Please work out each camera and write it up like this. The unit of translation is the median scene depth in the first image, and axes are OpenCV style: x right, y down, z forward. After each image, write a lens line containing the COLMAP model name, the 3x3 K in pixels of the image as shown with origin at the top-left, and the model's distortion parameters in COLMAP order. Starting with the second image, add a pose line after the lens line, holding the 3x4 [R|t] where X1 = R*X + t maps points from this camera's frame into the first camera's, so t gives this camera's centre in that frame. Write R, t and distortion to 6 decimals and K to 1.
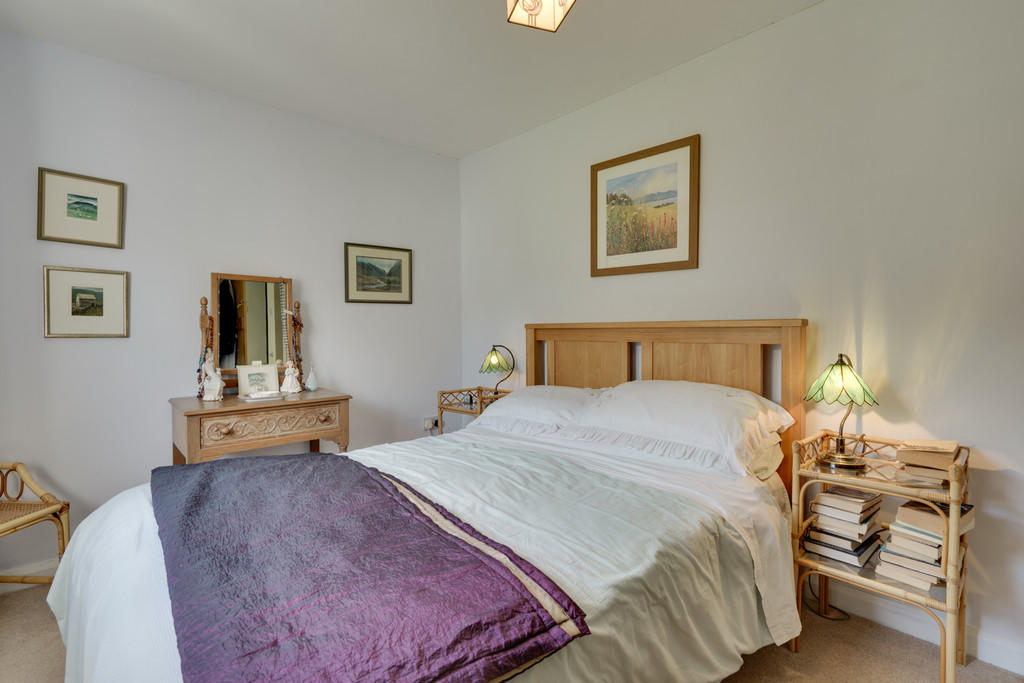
lens RADIAL K [[468.7, 0, 512.7], [0, 468.7, 335.5], [0, 0, 1]] dist [-0.007714, 0.002795]
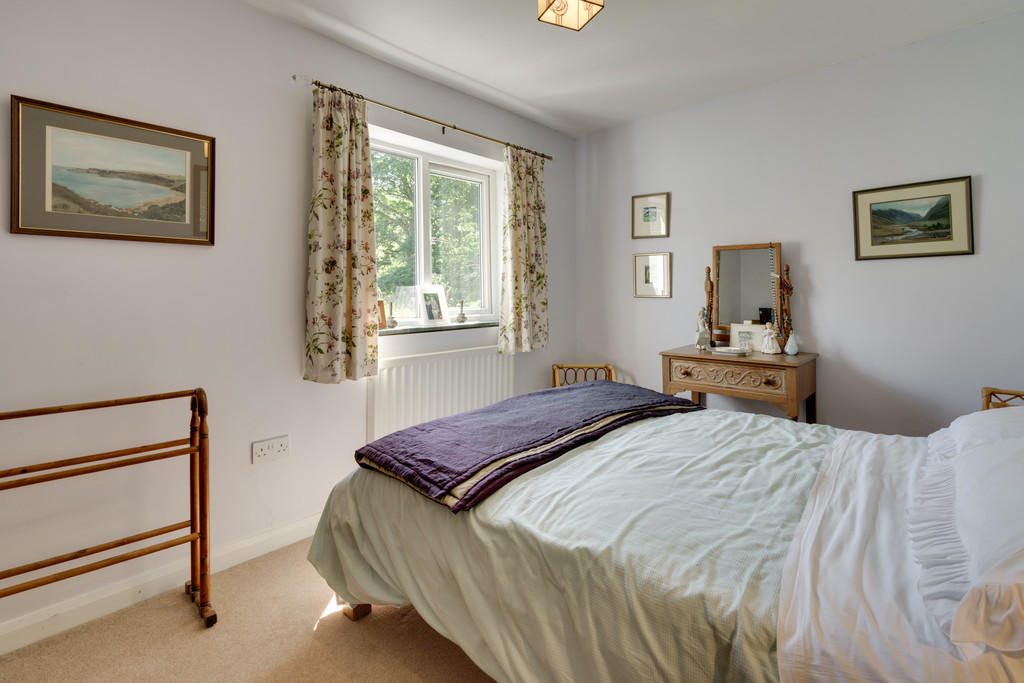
lens RADIAL K [[468.7, 0, 509.3], [0, 468.7, 292.4], [0, 0, 1]] dist [-0.007714, 0.002795]
pose [[0.086763, 0.001021, -0.996228, 0.490315], [-0.009053, 0.999959, 0.000237, -0.007505], [0.996188, 0.008998, 0.086769, 0.323840]]
